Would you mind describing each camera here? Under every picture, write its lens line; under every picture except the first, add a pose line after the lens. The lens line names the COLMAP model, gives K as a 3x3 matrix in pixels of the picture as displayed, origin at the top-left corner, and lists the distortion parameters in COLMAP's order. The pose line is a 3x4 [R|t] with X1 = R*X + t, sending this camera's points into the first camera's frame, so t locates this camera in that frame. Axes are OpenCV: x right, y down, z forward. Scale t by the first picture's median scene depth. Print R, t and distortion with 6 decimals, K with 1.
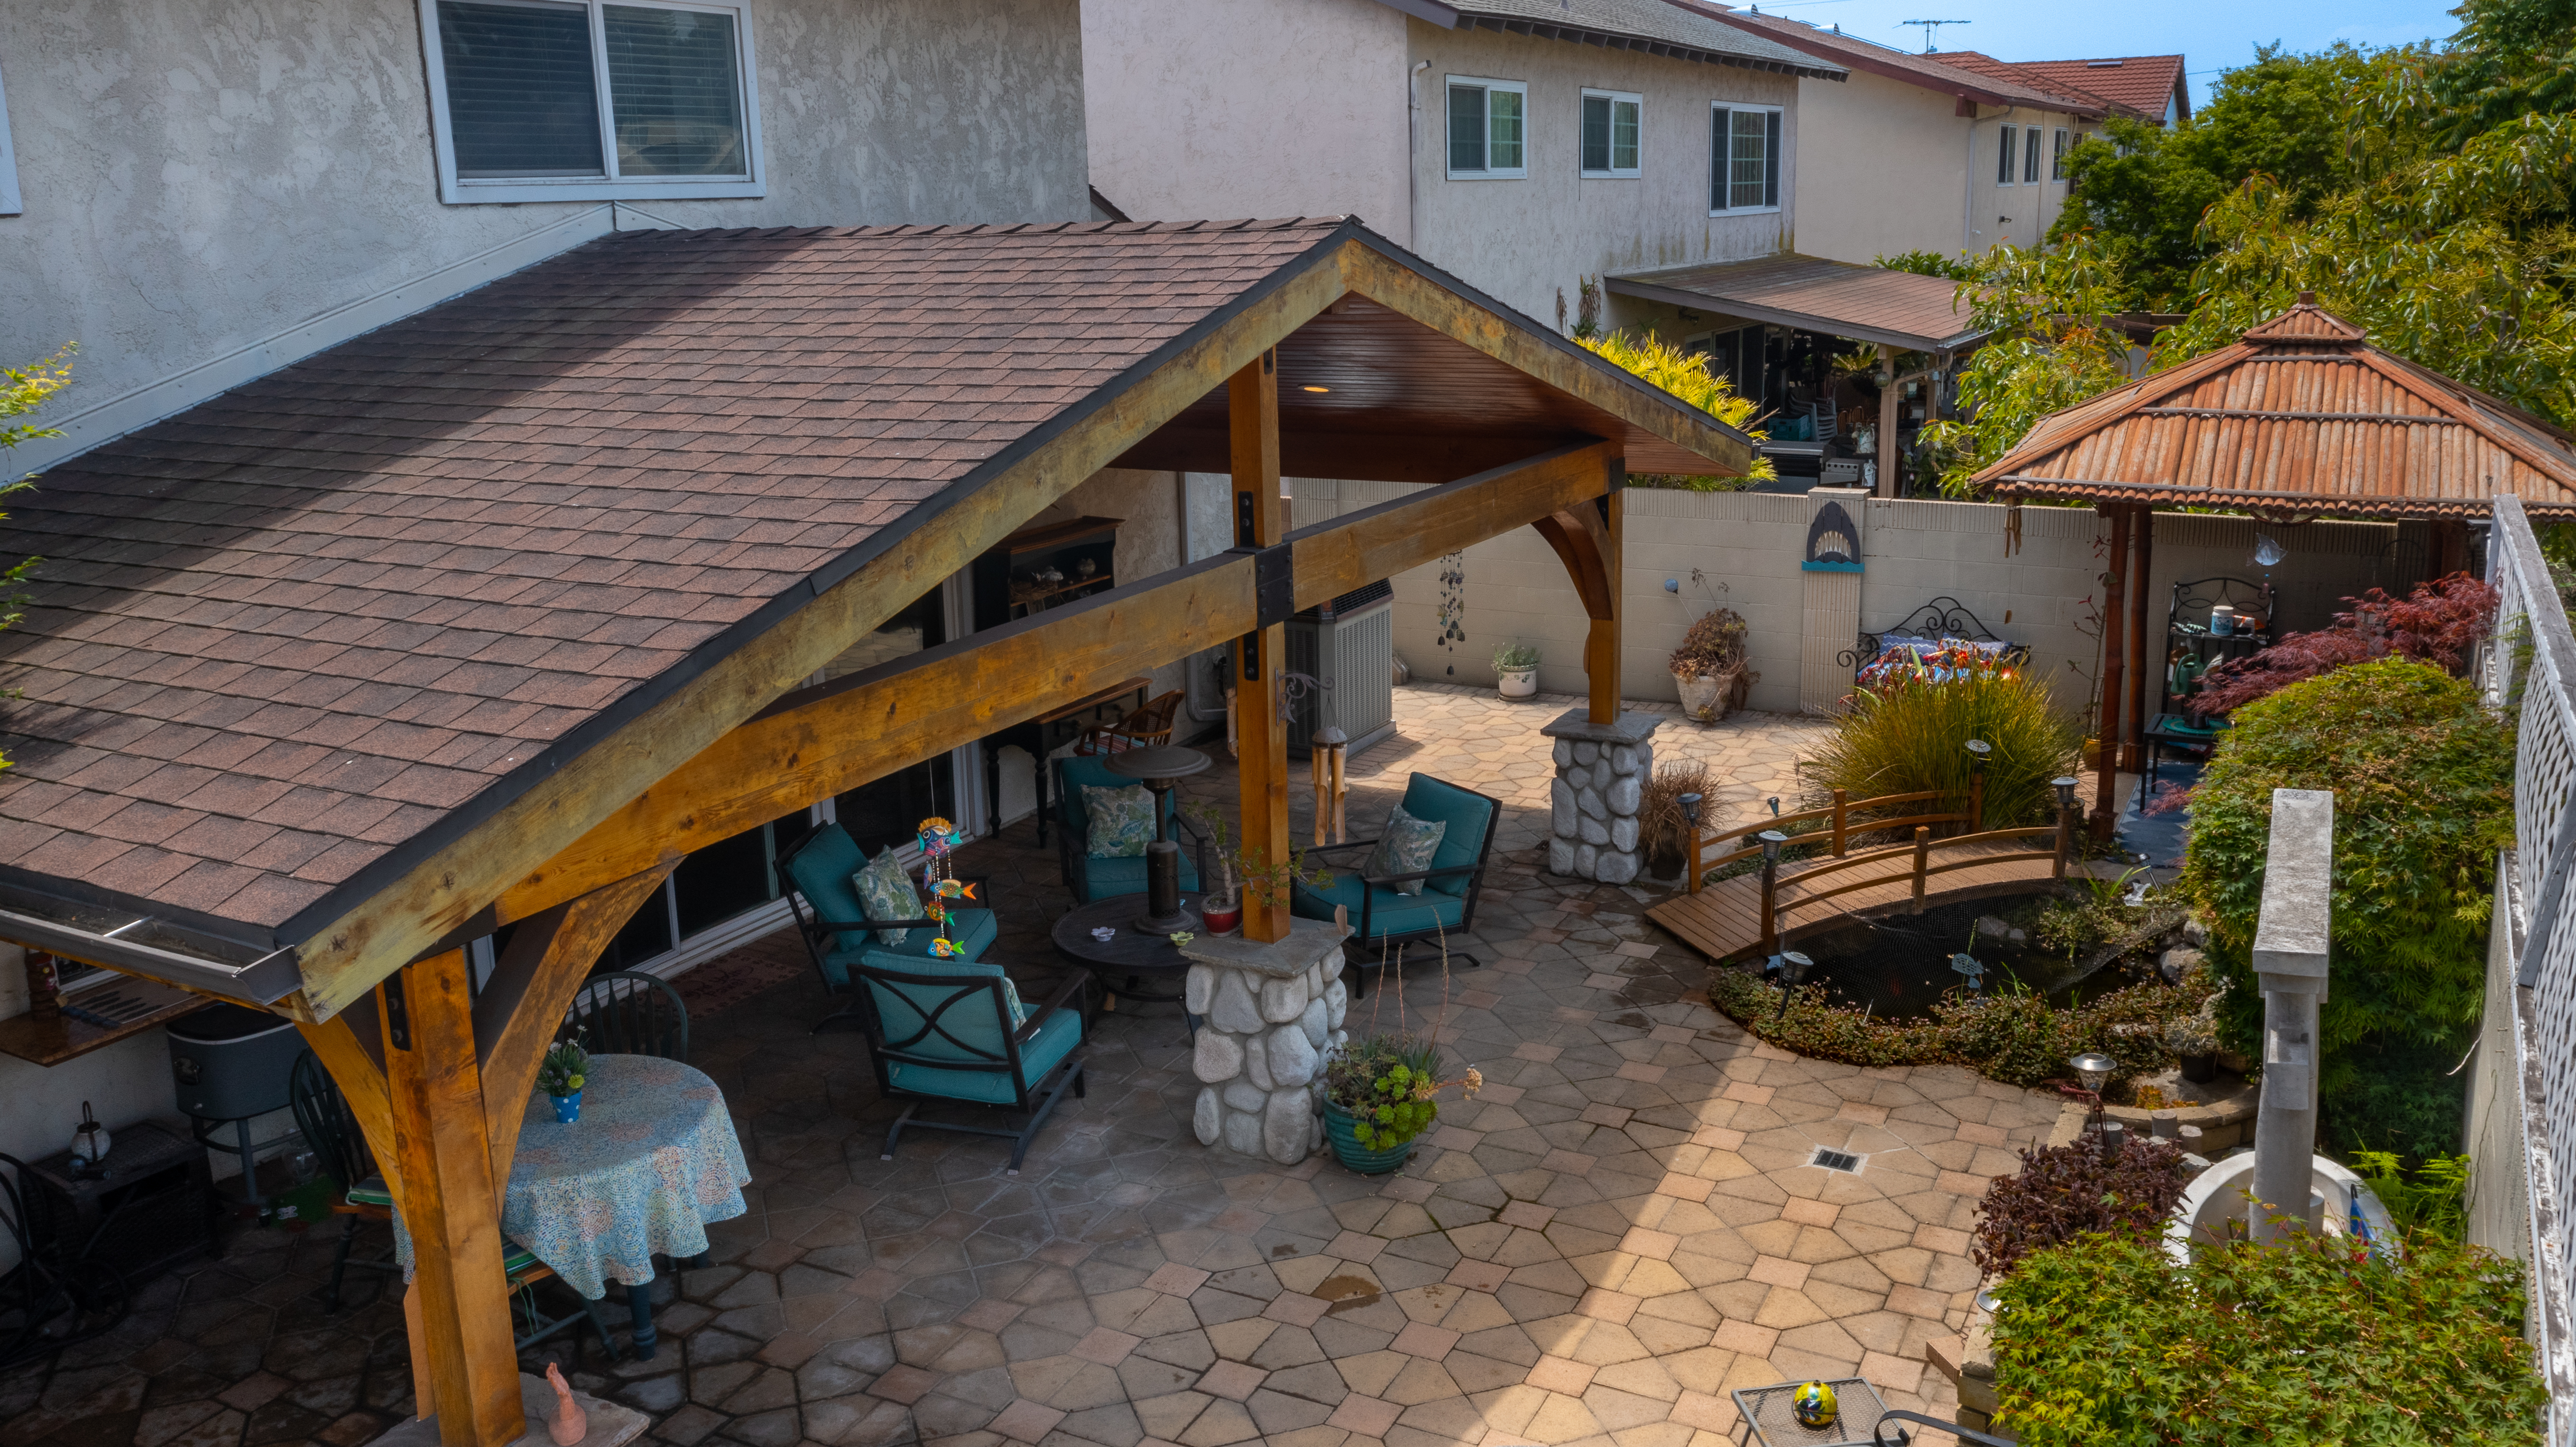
lens RADIAL K [[2055.2, 0, 1292.2], [0, 2055.2, 727.1], [0, 0, 1]] dist [-0.024621, 0.012405]
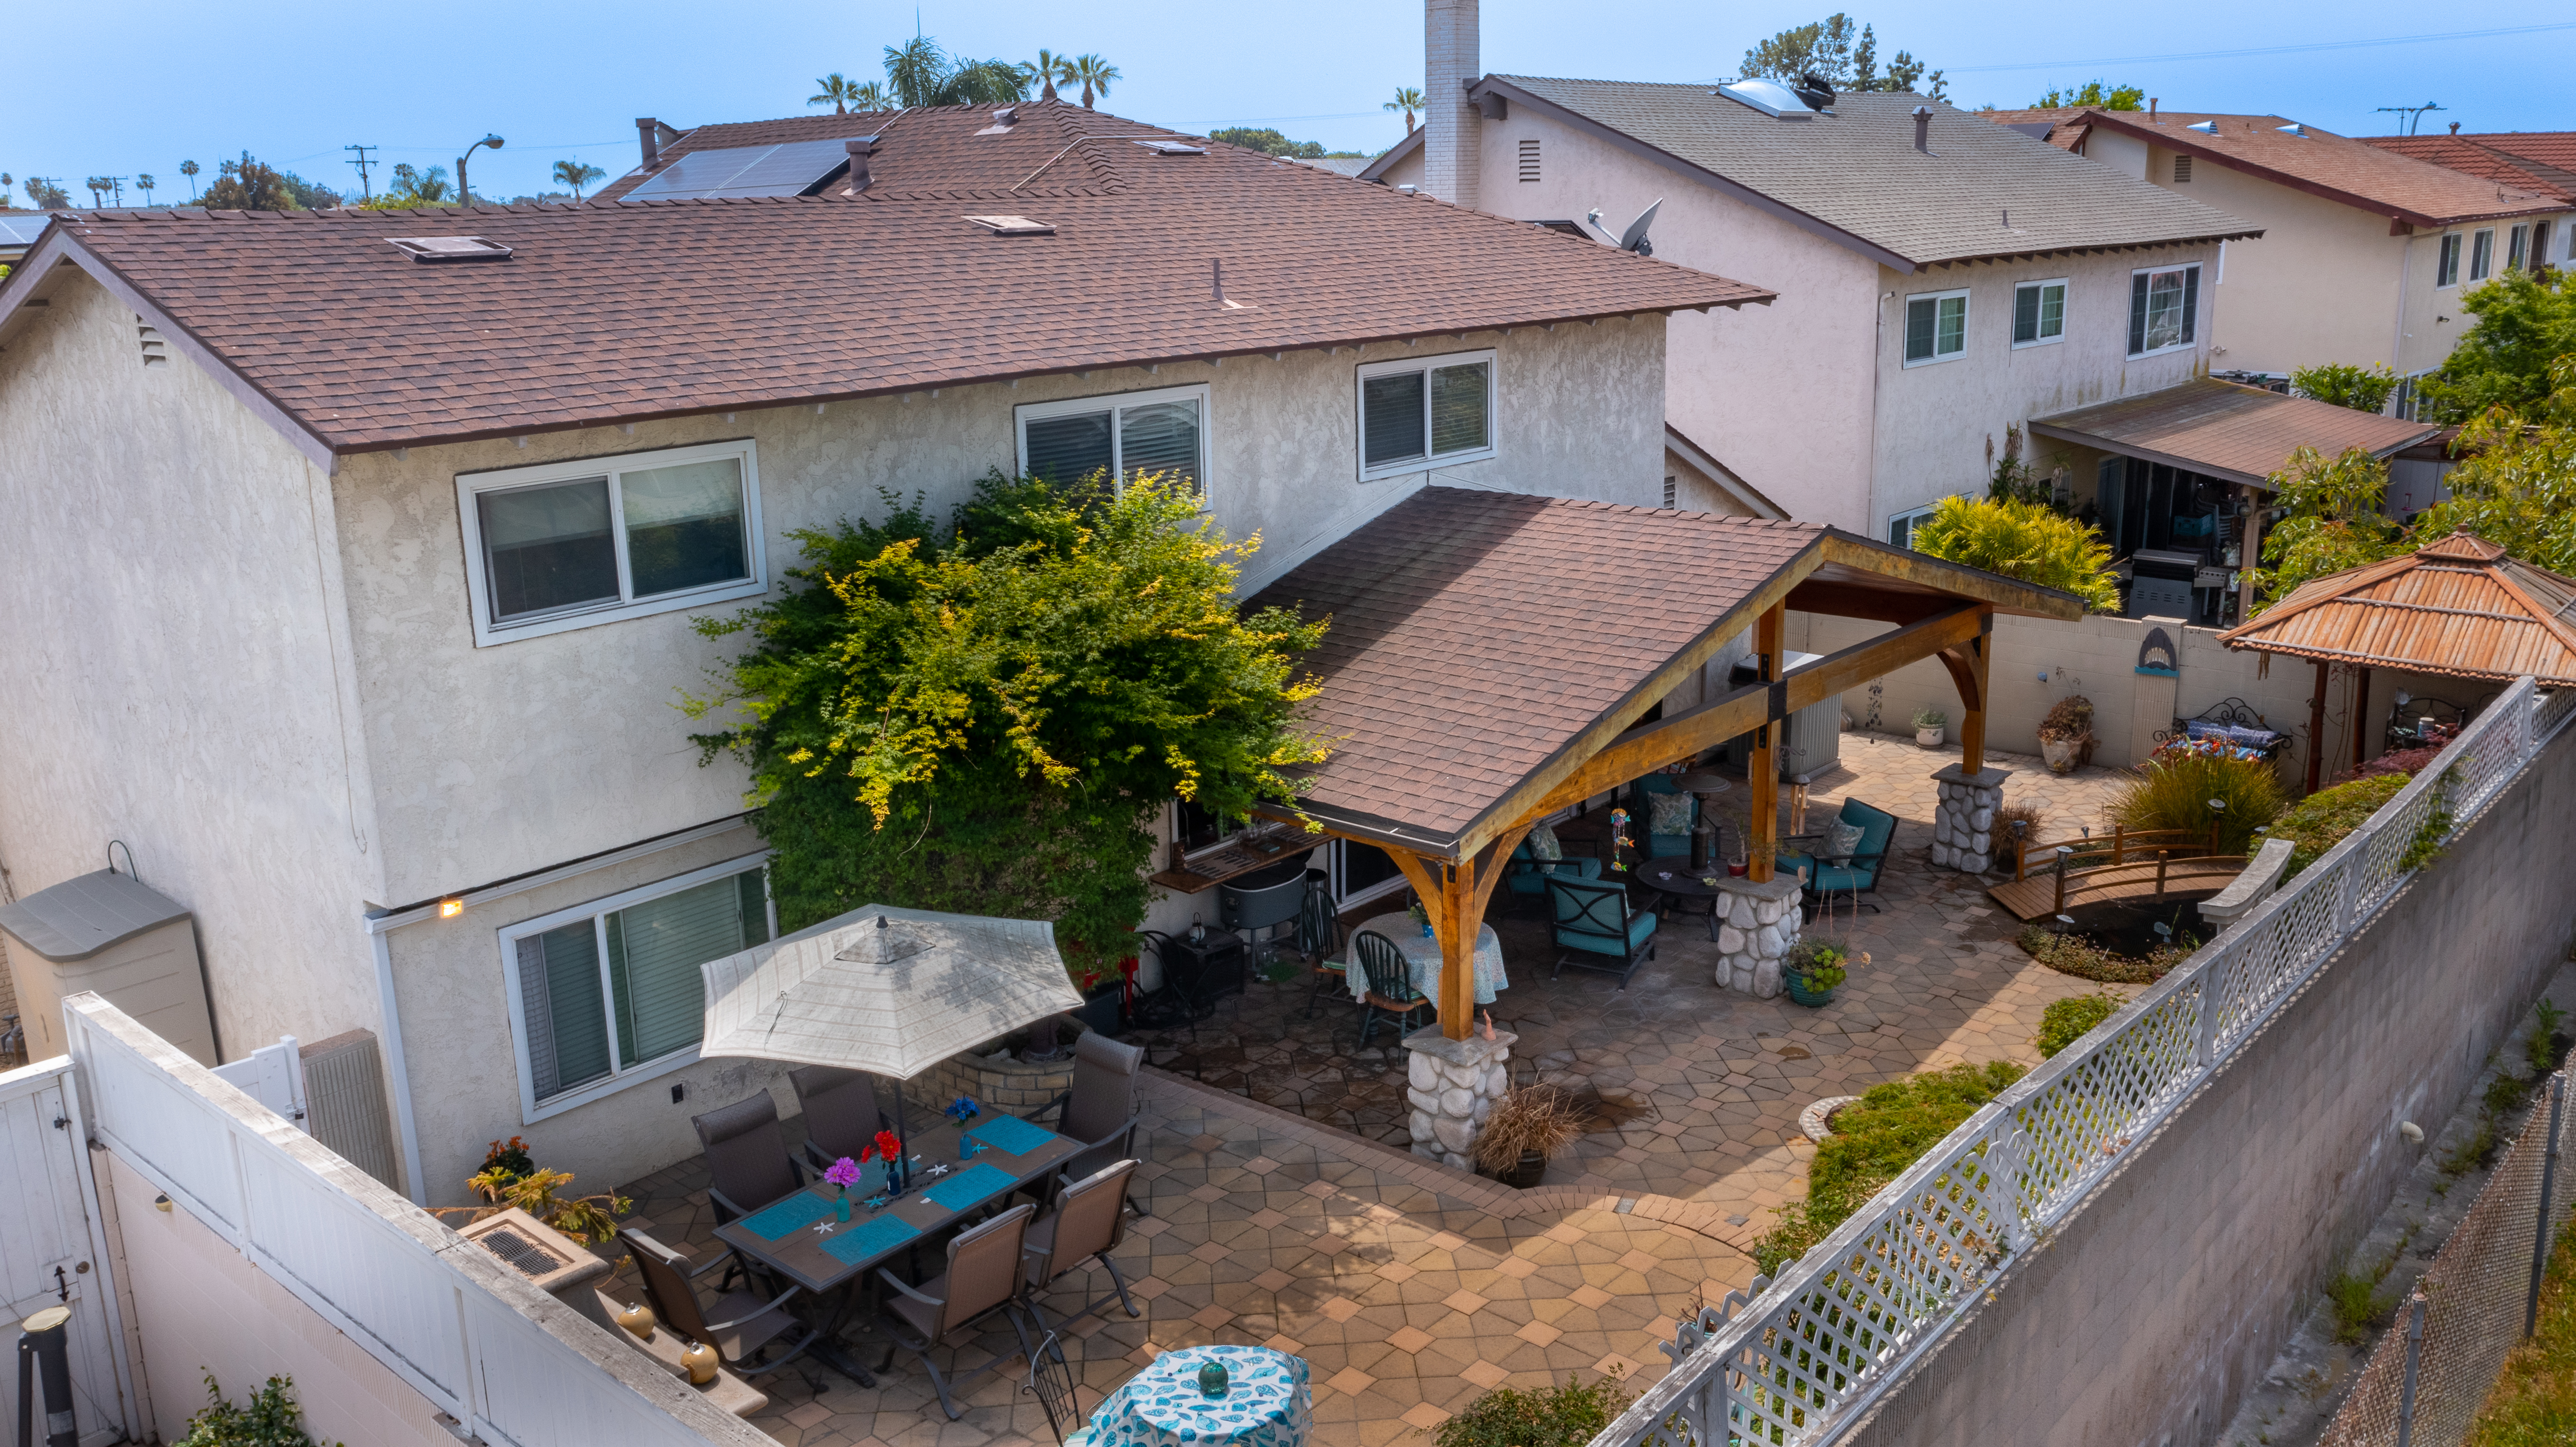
lens RADIAL K [[2055.2, 0, 1276.4], [0, 2055.2, 708.5], [0, 0, 1]] dist [-0.024621, 0.012405]
pose [[0.973606, 0.057955, -0.220756, -0.034895], [-0.058001, 0.998297, 0.006276, -0.039211], [0.220743, 0.006693, 0.975309, -0.866245]]
